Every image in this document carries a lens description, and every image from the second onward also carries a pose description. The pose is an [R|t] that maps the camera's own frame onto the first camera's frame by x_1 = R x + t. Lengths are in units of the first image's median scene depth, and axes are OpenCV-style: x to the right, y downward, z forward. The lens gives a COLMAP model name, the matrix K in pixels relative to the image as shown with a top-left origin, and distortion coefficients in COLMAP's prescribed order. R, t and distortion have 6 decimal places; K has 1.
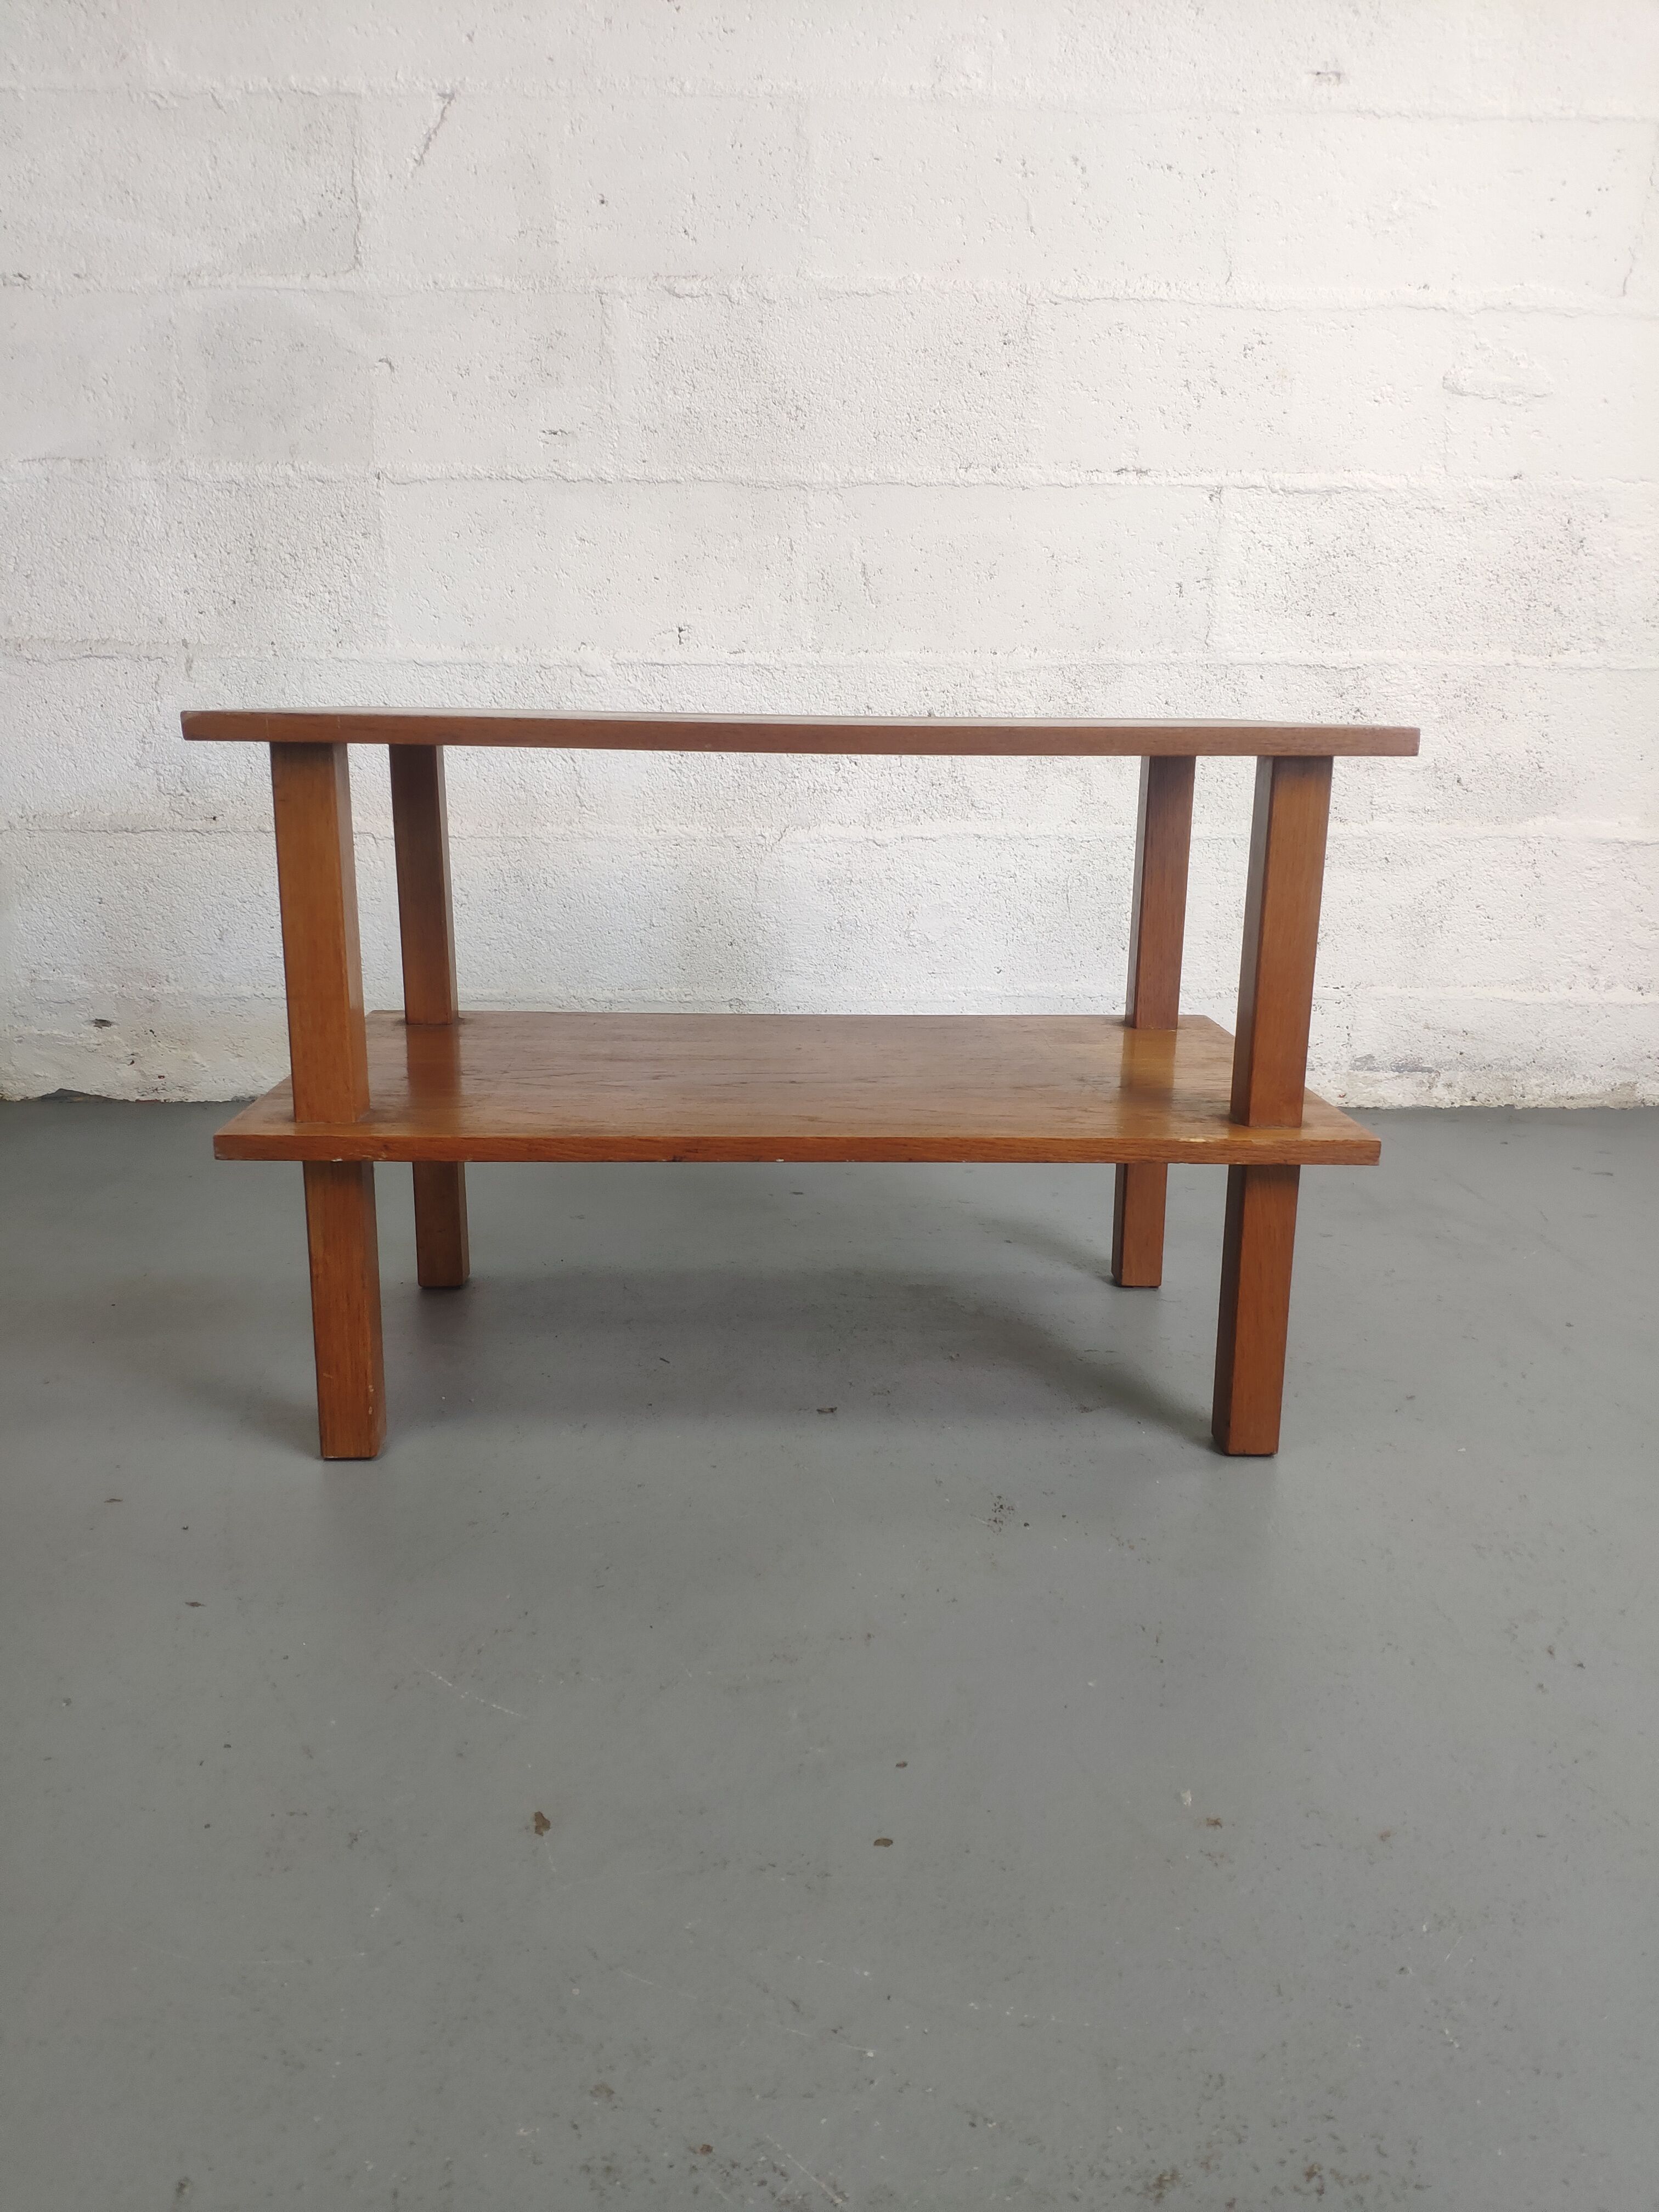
lens RADIAL K [[1676.1, 0, 836.8], [0, 1676.1, 1115.5], [0, 0, 1]] dist [-0.004220, -0.035372]
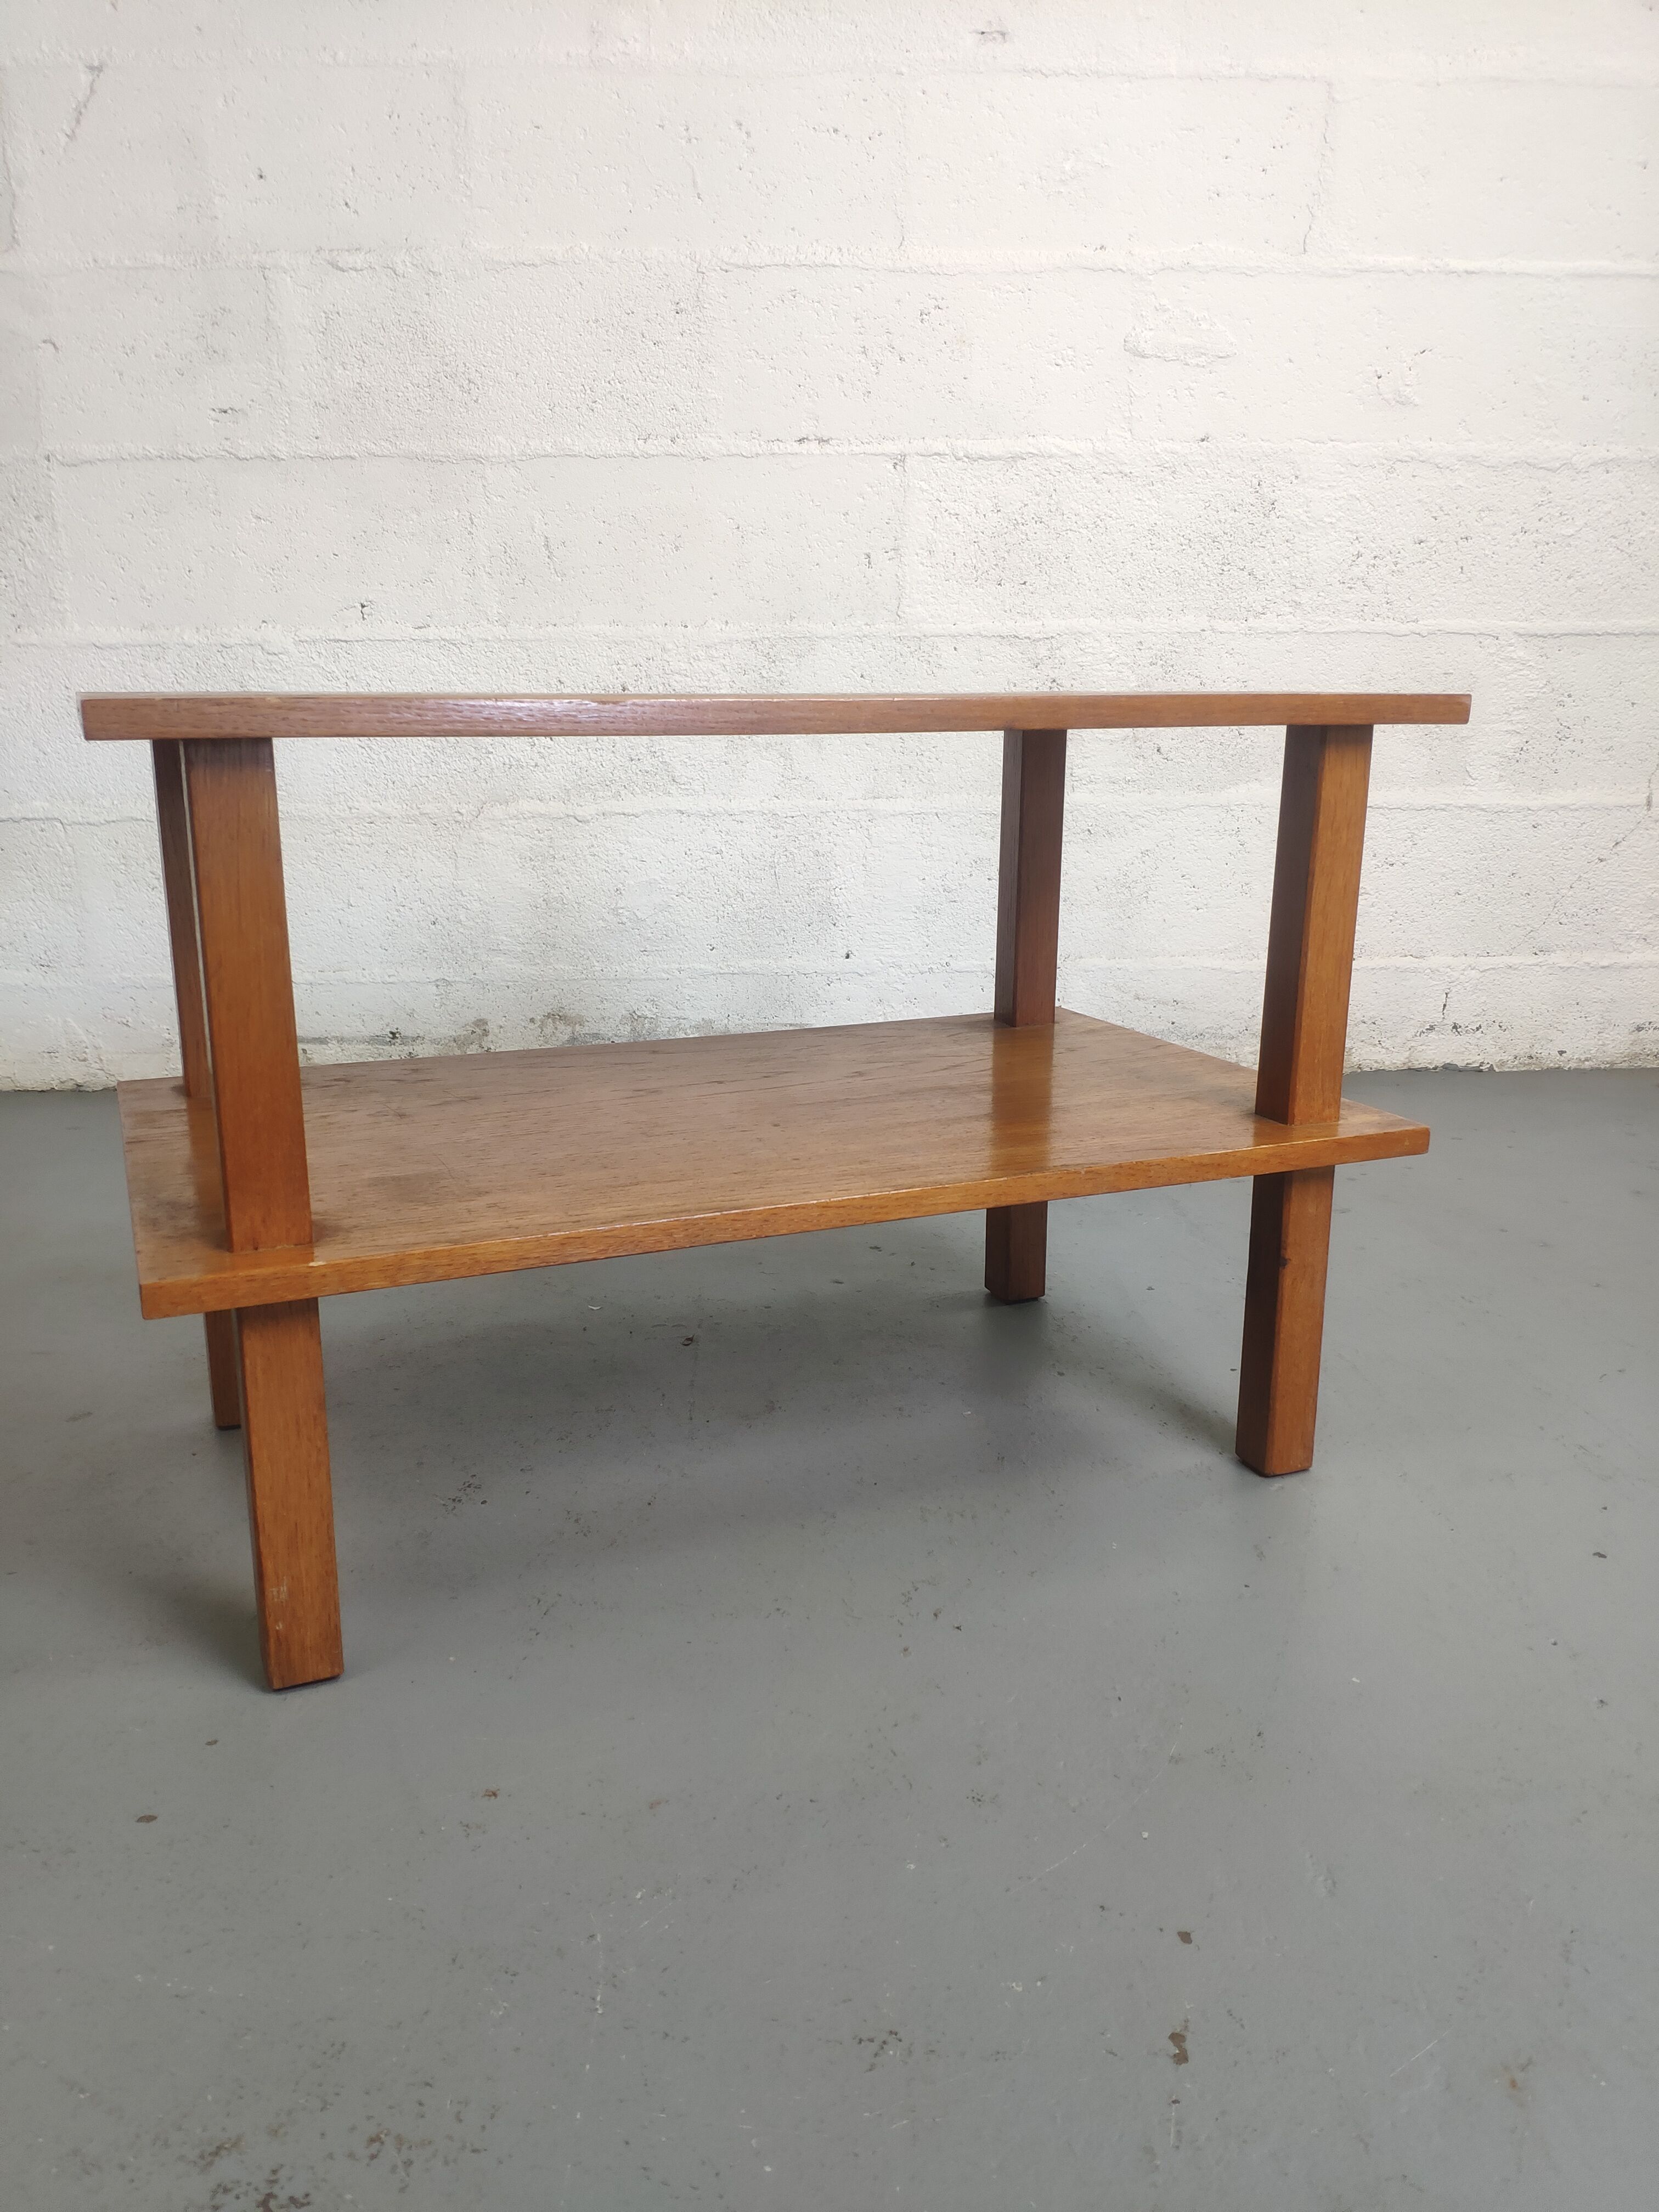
lens RADIAL K [[1676.1, 0, 814.5], [0, 1676.1, 1122.0], [0, 0, 1]] dist [-0.004220, -0.035372]
pose [[0.999695, -0.019102, 0.015636, 0.155485], [0.018907, 0.999743, 0.012539, 0.006196], [-0.015872, -0.012239, 0.999799, 0.004134]]
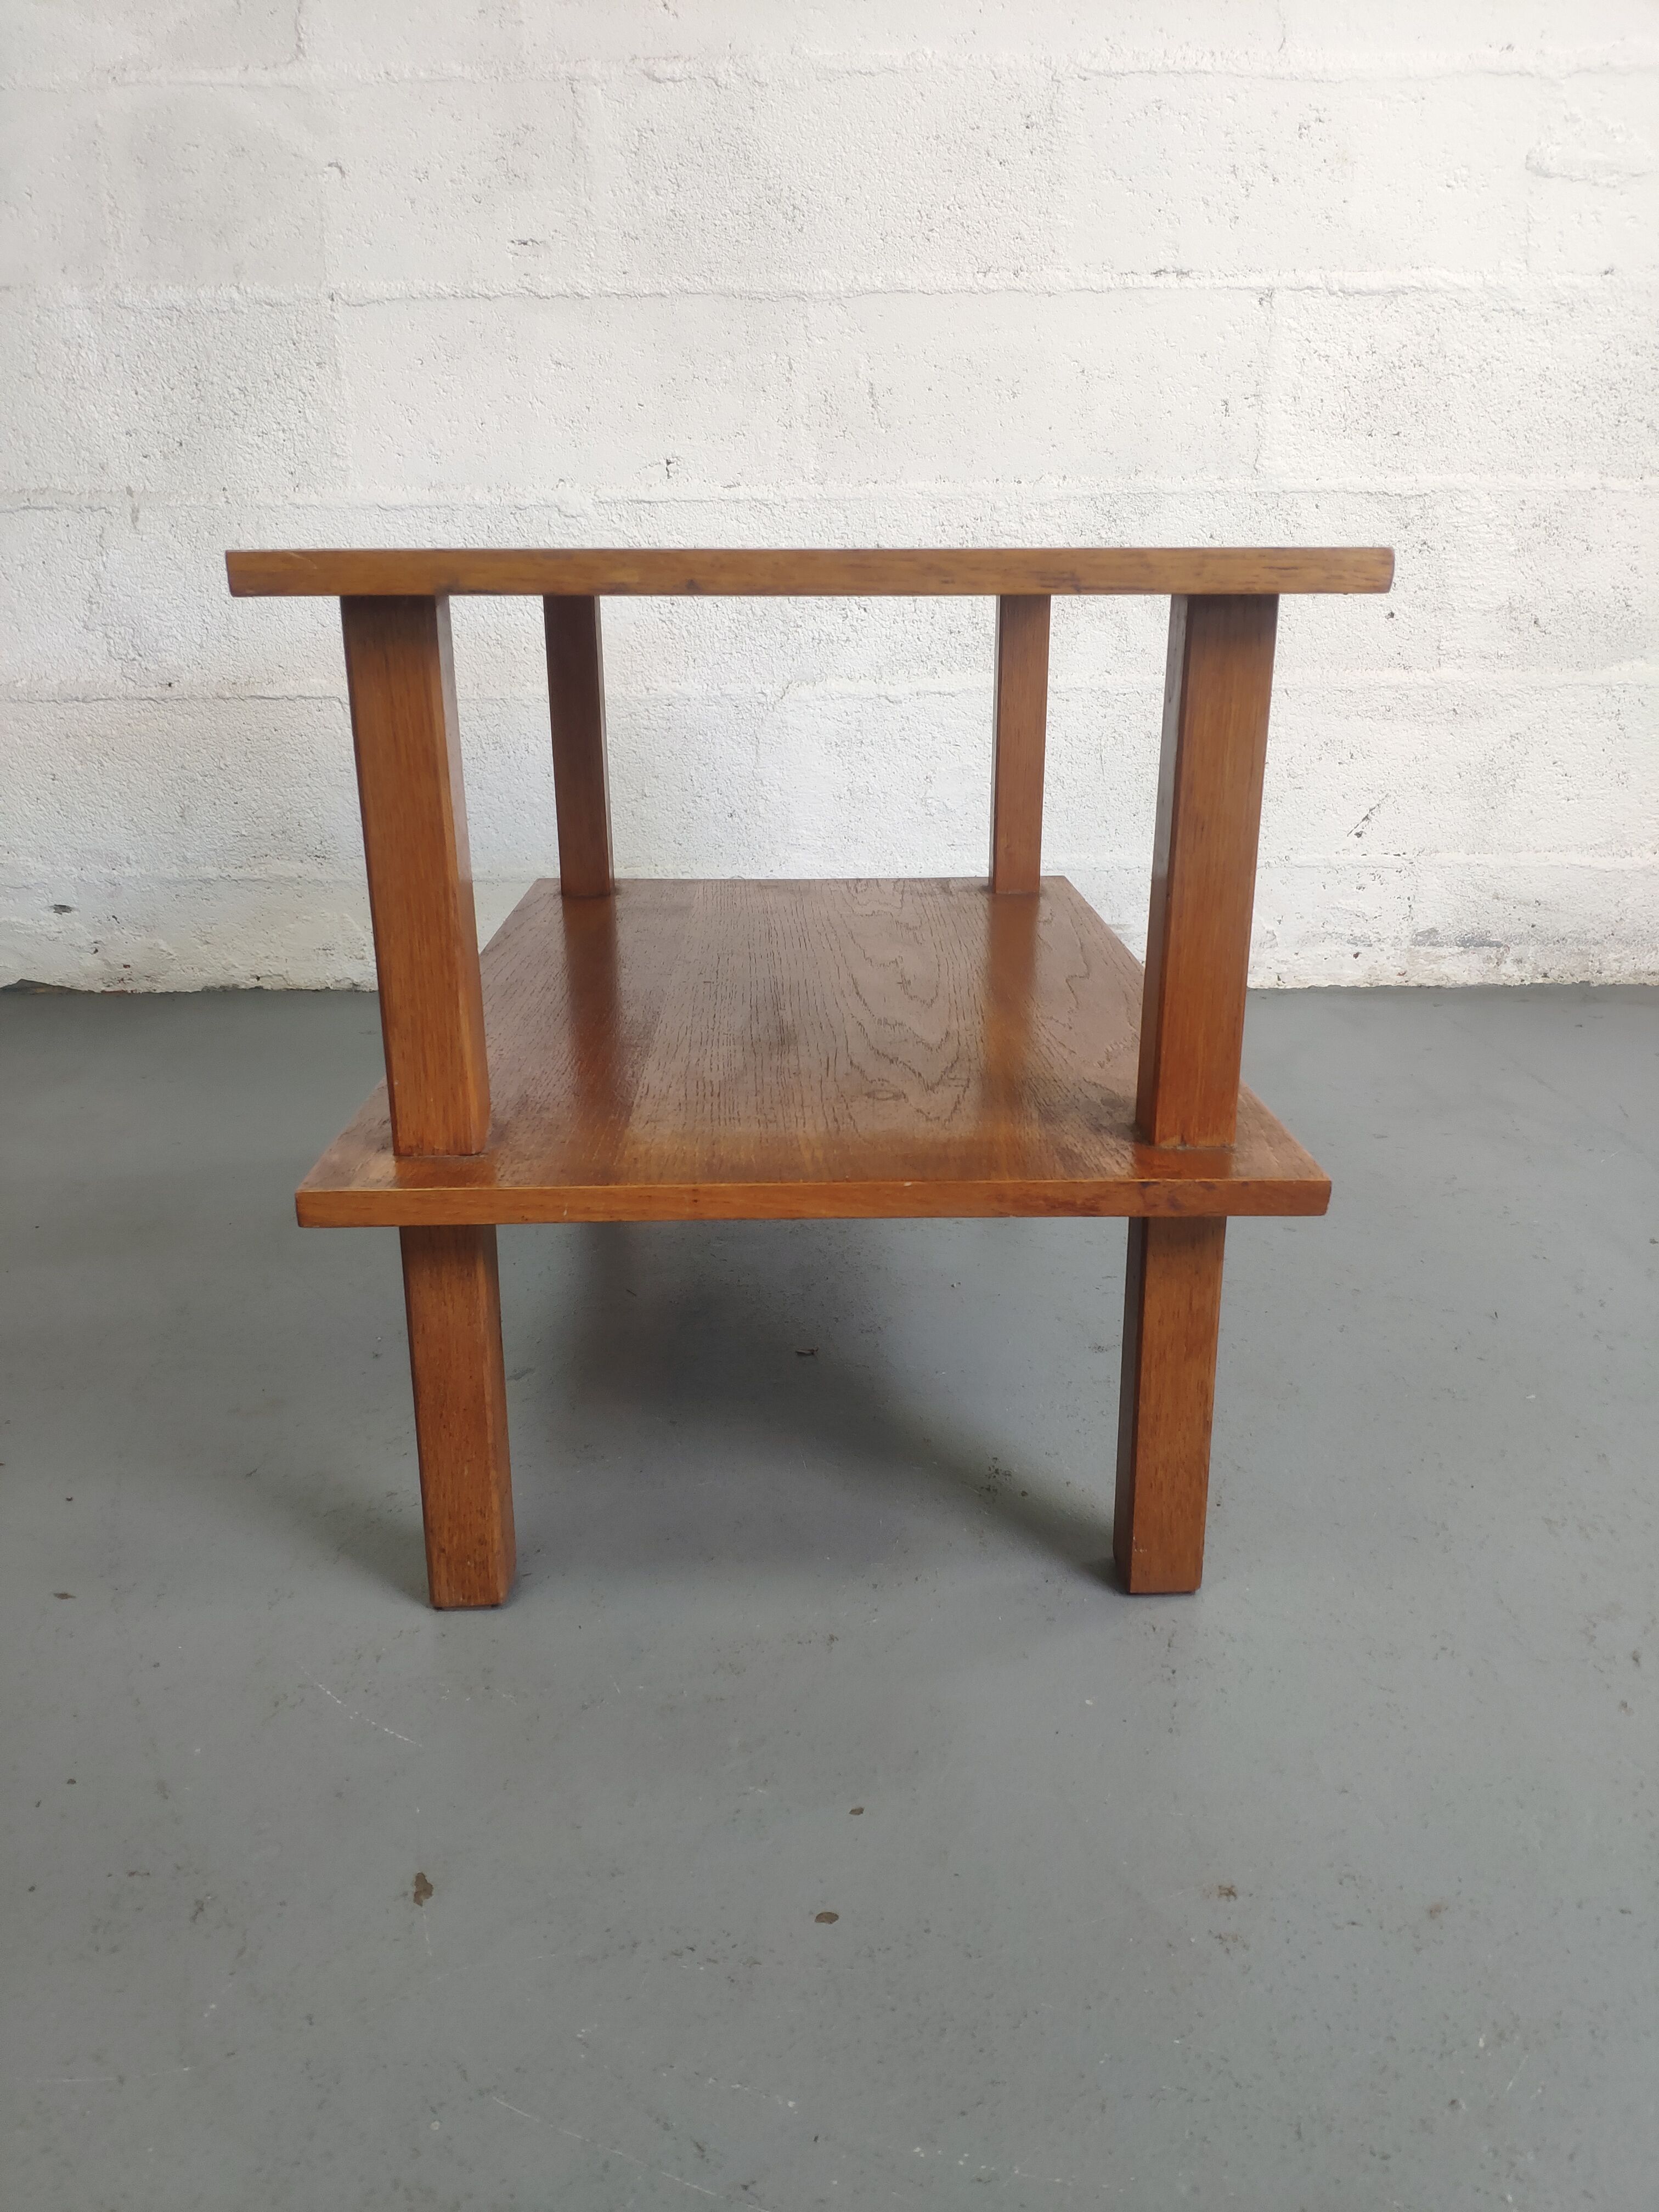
lens RADIAL K [[1676.1, 0, 836.5], [0, 1676.1, 1114.5], [0, 0, 1]] dist [-0.004220, -0.035372]
pose [[0.999506, -0.007436, -0.030552, 0.022302], [0.009641, 0.997310, 0.072667, -0.004882], [0.029930, -0.072925, 0.996888, 0.078105]]
